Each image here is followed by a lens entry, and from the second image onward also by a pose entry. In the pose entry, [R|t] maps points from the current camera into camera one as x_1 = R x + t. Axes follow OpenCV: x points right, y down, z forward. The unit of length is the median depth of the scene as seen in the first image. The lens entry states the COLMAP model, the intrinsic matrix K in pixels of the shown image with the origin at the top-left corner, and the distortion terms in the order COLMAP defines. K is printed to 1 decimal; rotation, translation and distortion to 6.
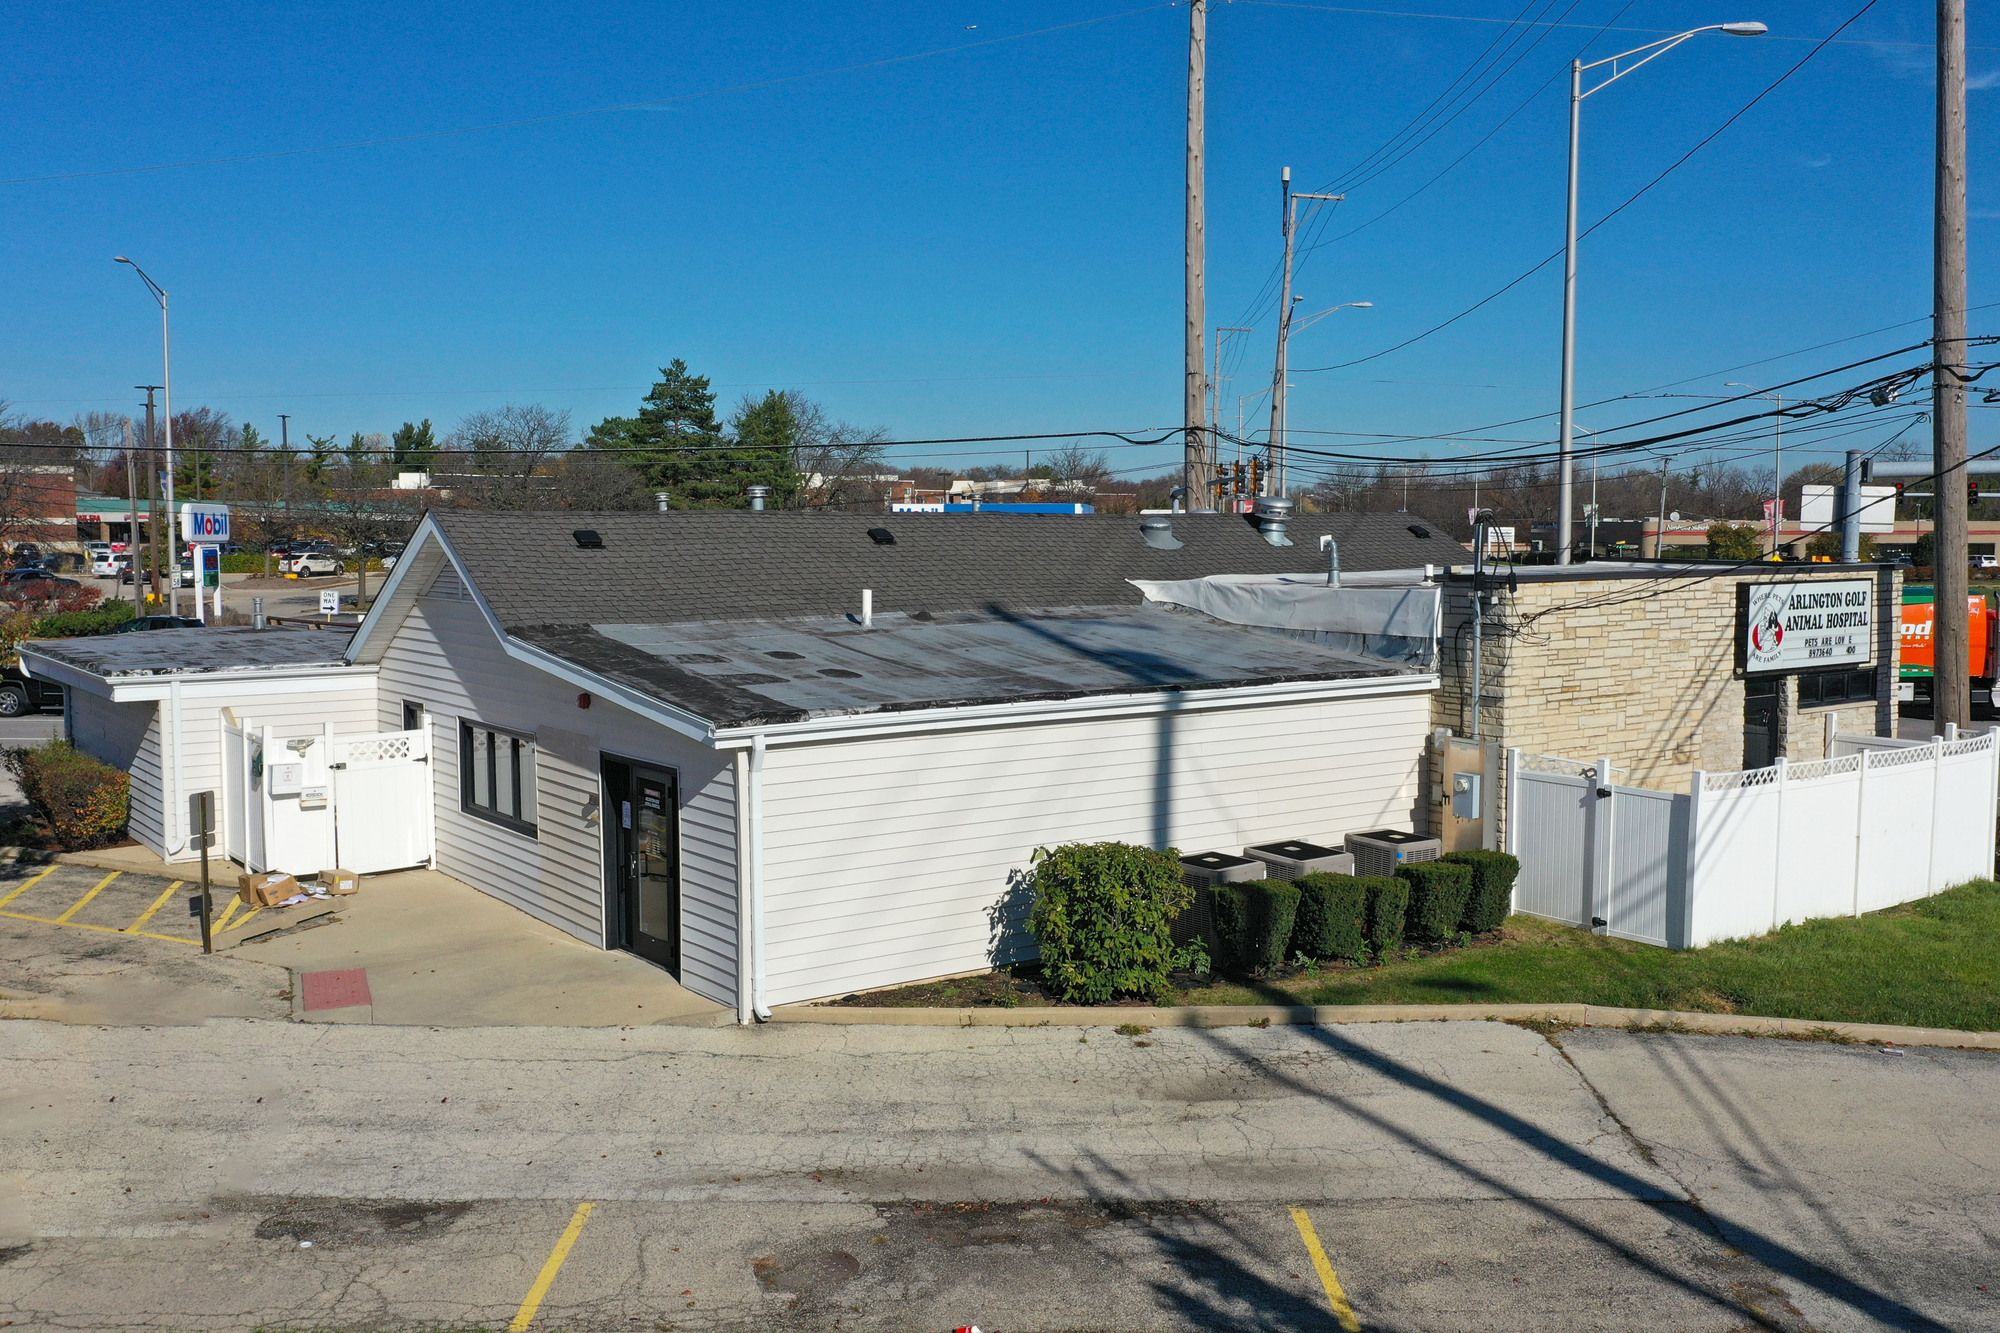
lens RADIAL K [[1919.4, 0, 1028.6], [0, 1919.4, 666.7], [0, 0, 1]] dist [0.006386, -0.008809]
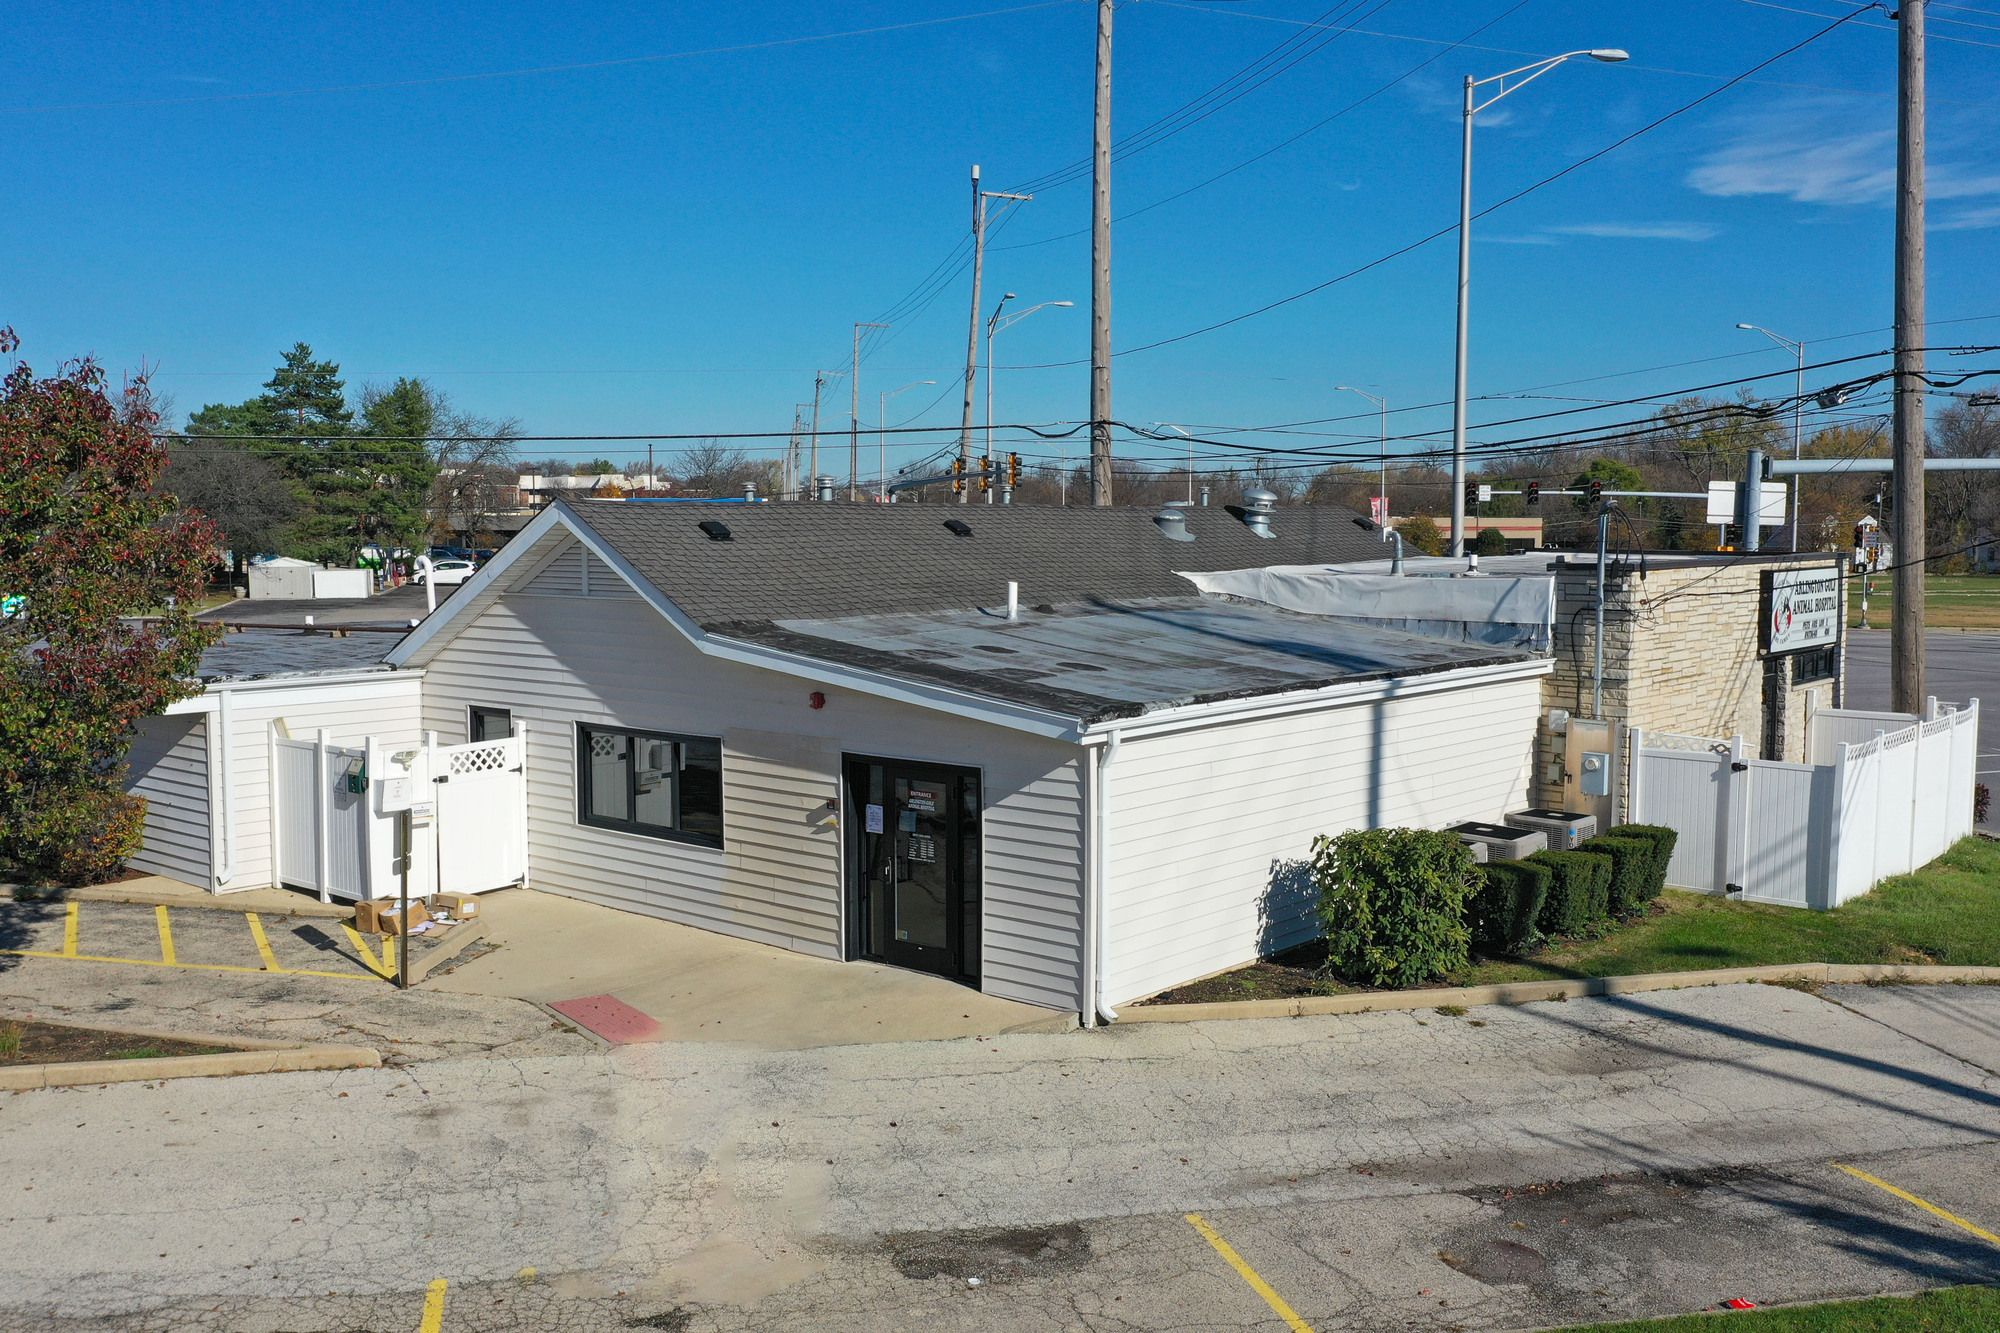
lens RADIAL K [[1925.1, 0, 1000.0], [0, 1925.1, 666.5], [0, 0, 1]] dist [0.006200, -0.004987]
pose [[0.973333, -0.017101, 0.228759, -0.327617], [0.016837, 0.999853, 0.003107, -0.000284], [-0.228779, 0.000828, 0.973478, 0.049220]]
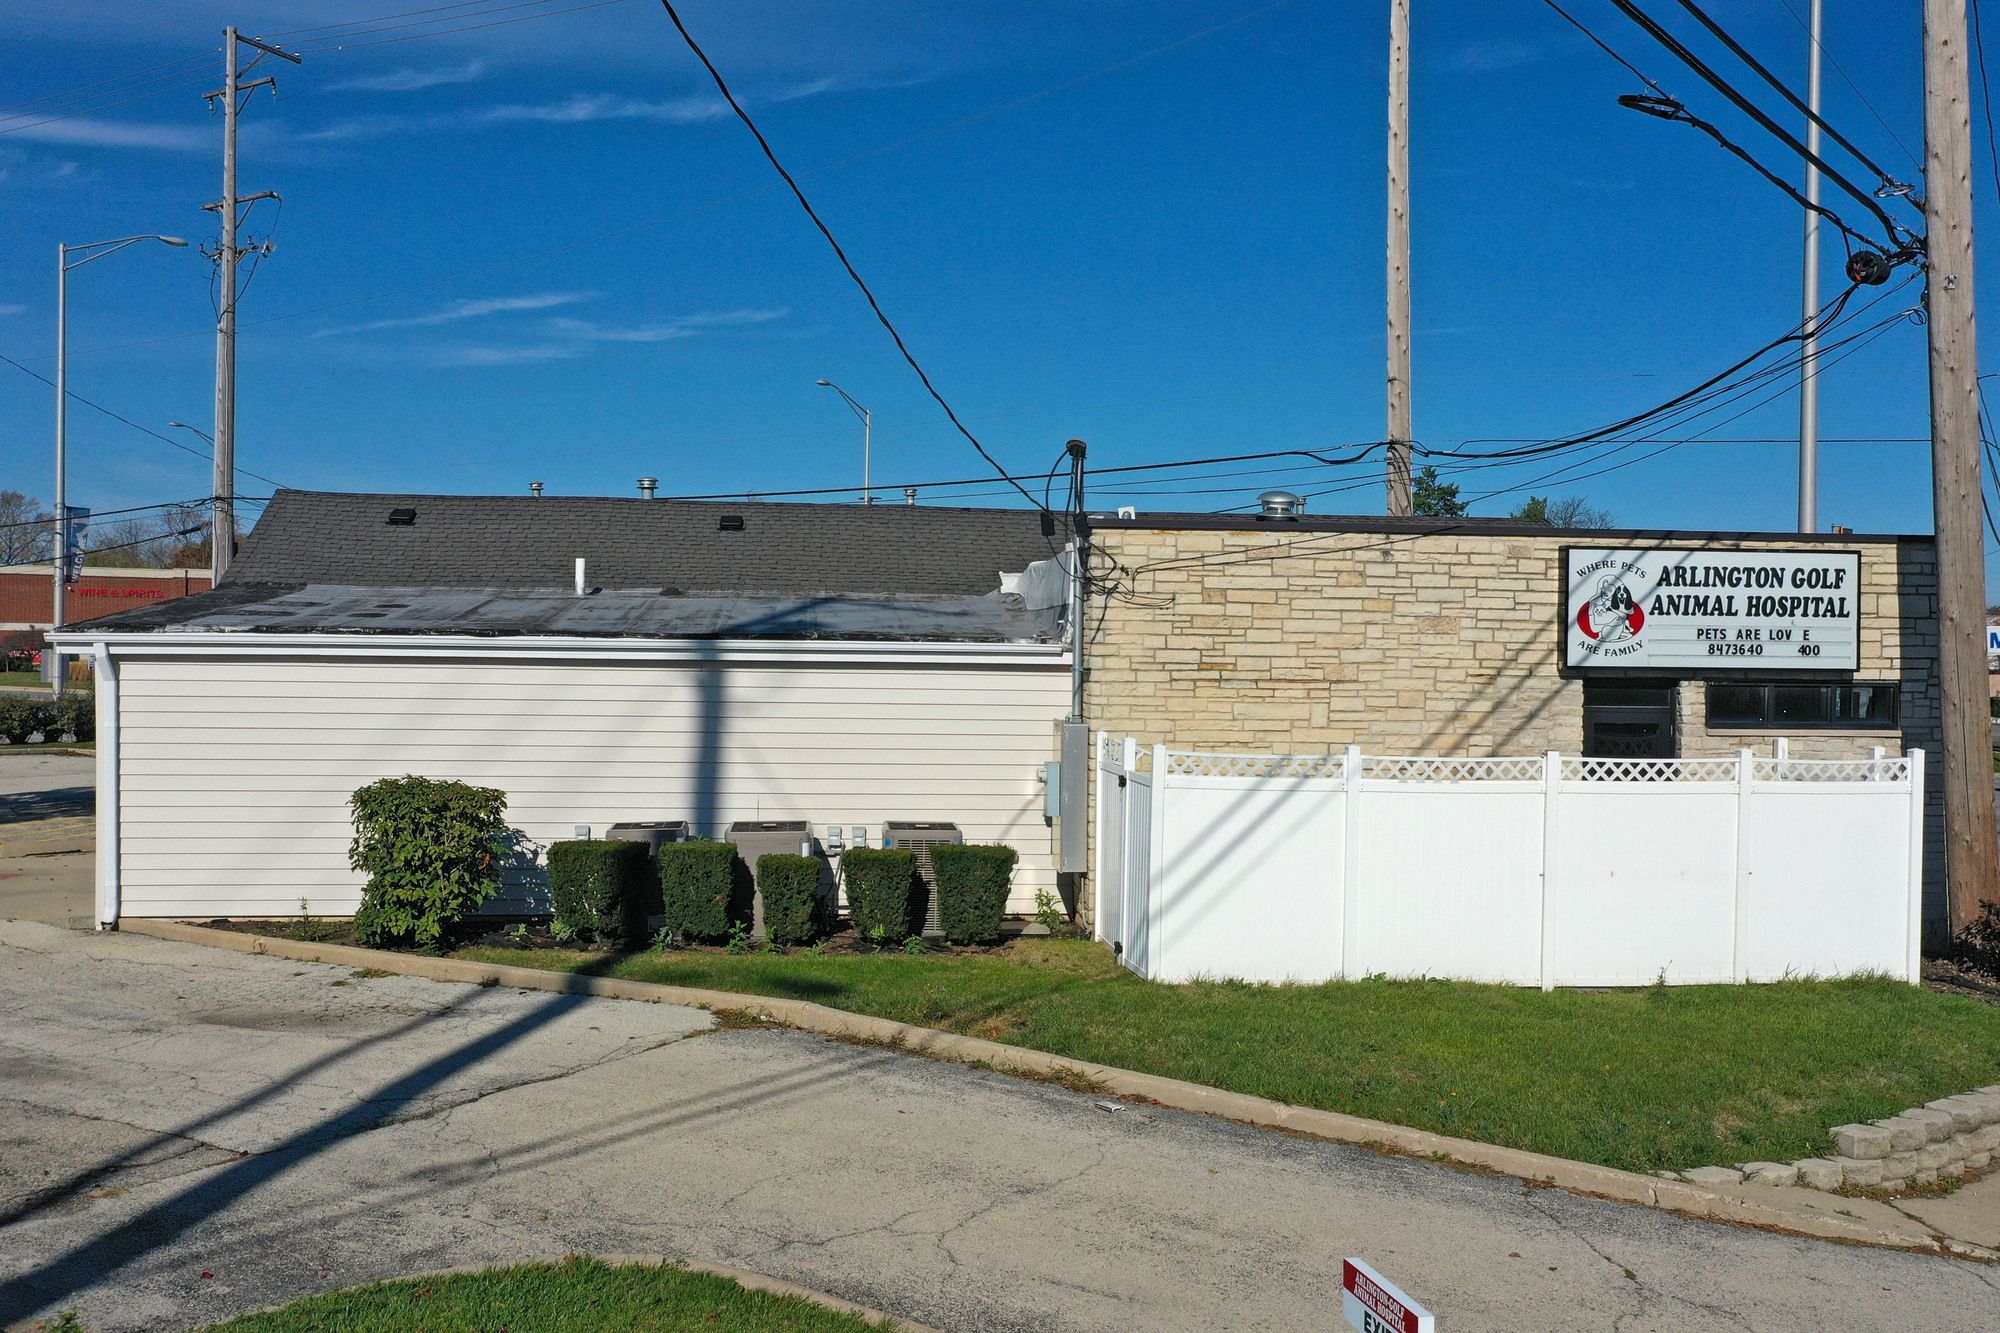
lens RADIAL K [[1925.1, 0, 1000.0], [0, 1925.1, 666.5], [0, 0, 1]] dist [0.006200, -0.004987]
pose [[0.858979, 0.013938, -0.511821, 0.626164], [-0.054053, 0.996512, -0.063578, 0.068327], [0.509149, 0.082278, 0.856736, 0.282180]]
